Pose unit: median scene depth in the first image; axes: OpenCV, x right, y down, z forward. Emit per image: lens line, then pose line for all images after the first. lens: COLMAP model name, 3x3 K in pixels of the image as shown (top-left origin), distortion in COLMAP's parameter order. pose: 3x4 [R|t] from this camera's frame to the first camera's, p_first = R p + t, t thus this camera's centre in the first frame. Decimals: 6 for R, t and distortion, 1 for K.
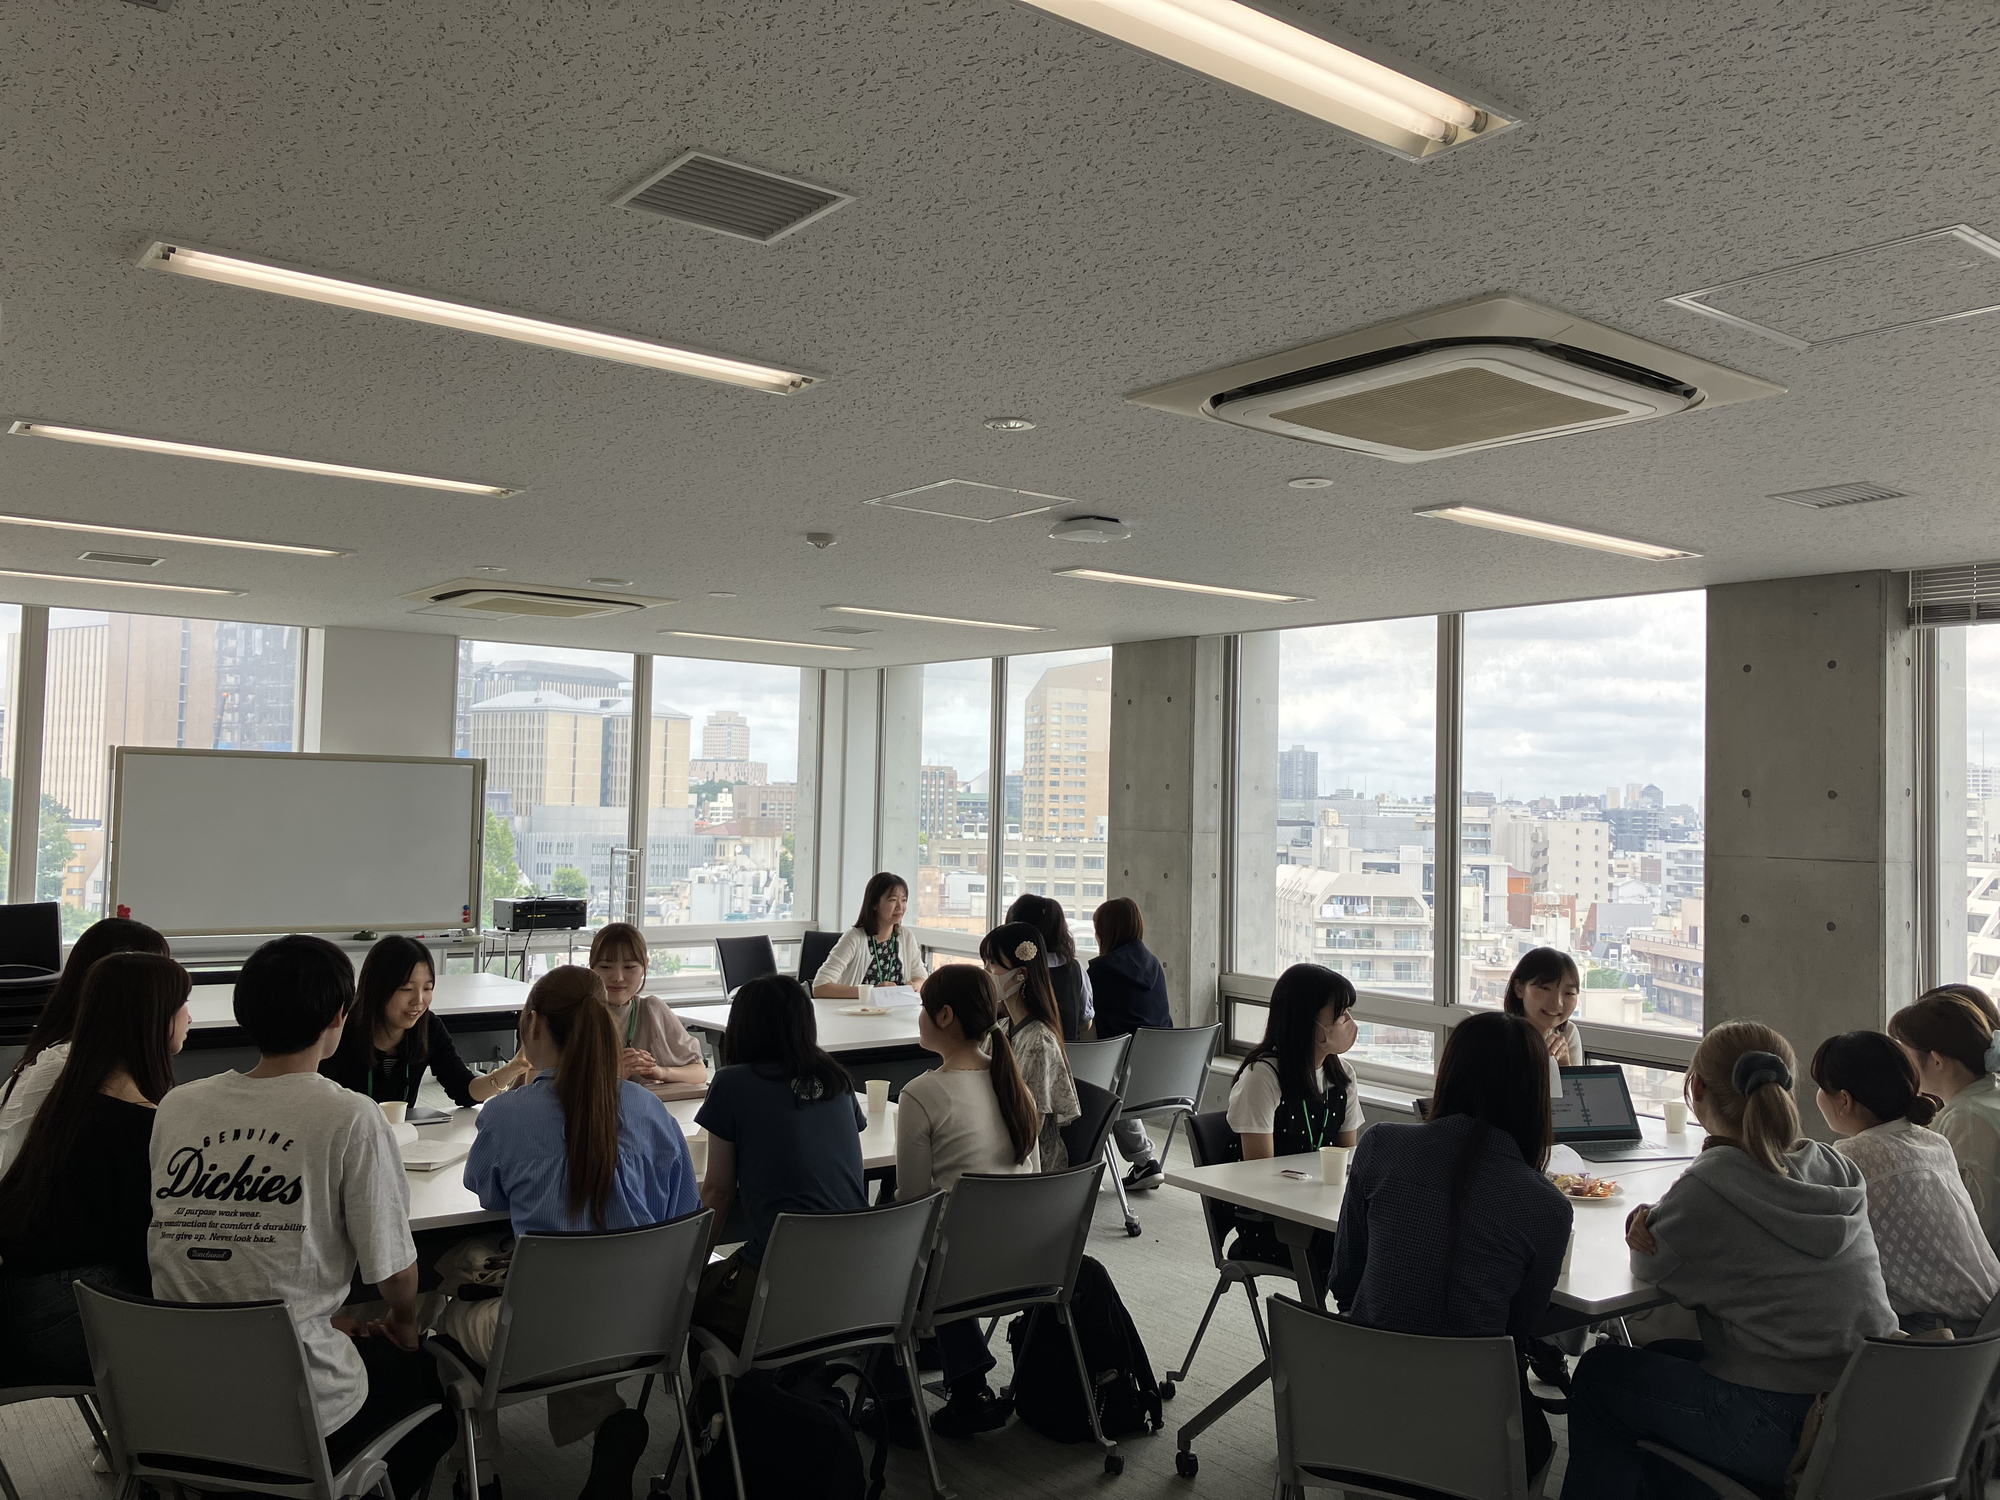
lens RADIAL K [[1664.5, 0, 994.7], [0, 1664.5, 721.7], [0, 0, 1]] dist [0.006714, 0.002212]
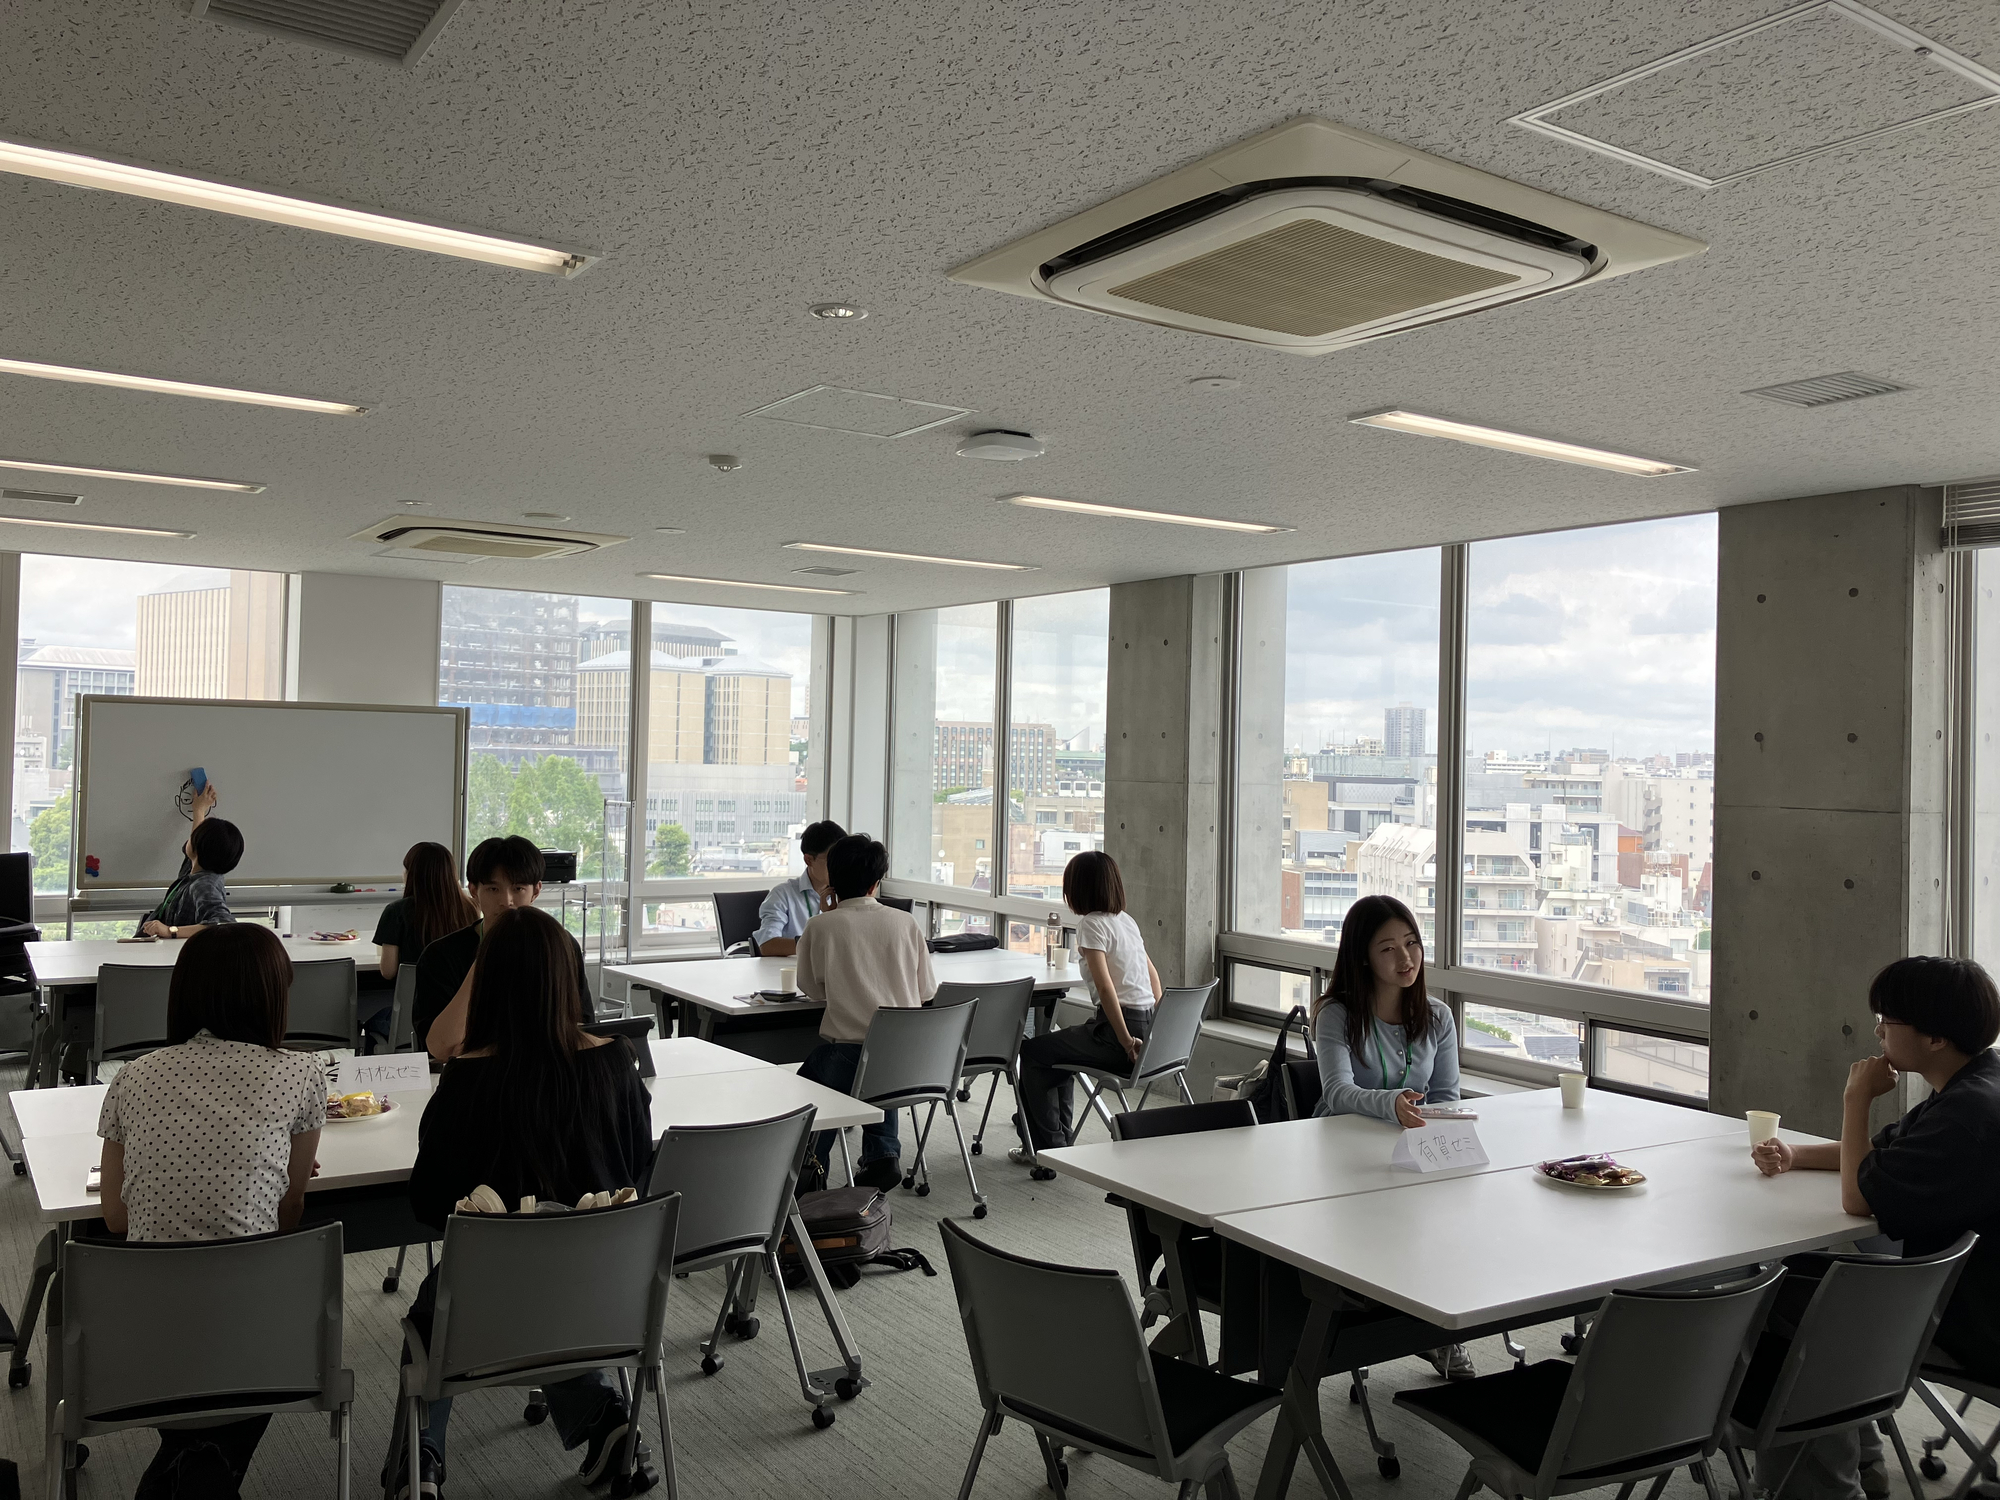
lens RADIAL K [[1664.5, 0, 992.2], [0, 1664.5, 701.5], [0, 0, 1]] dist [0.006714, 0.002212]
pose [[0.998055, -0.002293, -0.062297, 0.122188], [0.003119, 0.999909, 0.013160, 0.014137], [0.062262, -0.013328, 0.997971, 0.096534]]
